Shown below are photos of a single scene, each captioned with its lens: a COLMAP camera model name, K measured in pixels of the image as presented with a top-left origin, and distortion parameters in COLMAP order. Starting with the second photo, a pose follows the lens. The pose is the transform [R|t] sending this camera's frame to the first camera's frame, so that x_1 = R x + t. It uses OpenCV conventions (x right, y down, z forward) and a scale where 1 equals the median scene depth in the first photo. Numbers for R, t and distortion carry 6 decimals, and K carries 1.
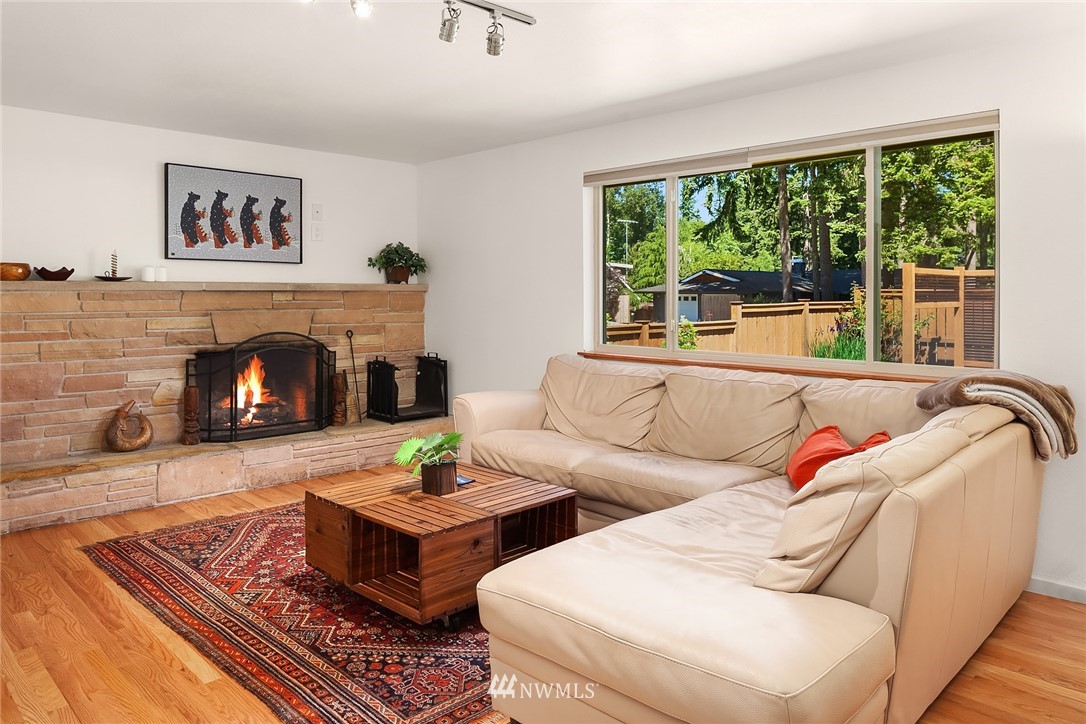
lens RADIAL K [[741.0, 0, 543.2], [0, 741.0, 291.4], [0, 0, 1]] dist [-0.000972, 0.000722]
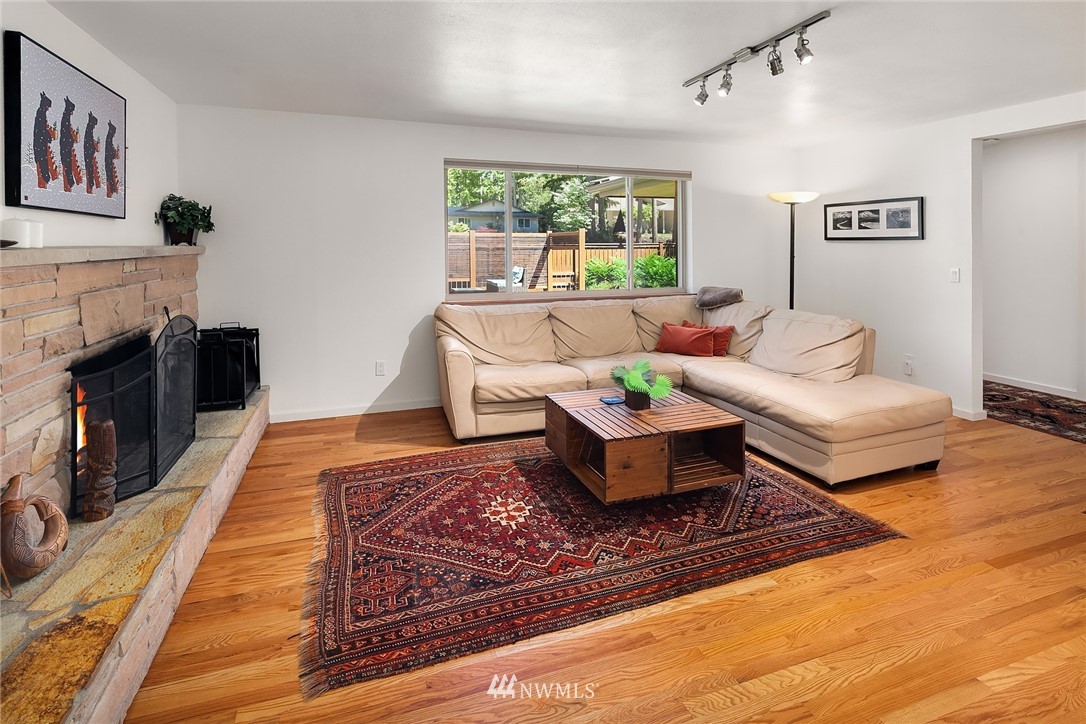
lens RADIAL K [[530.8, 0, 542.7], [0, 530.8, 246.1], [0, 0, 1]] dist [0.001503, 0.000189]
pose [[0.430960, -0.006003, 0.902351, -1.042516], [-0.001022, 0.999974, 0.007141, -0.026780], [-0.902370, -0.004000, 0.430943, 0.717315]]
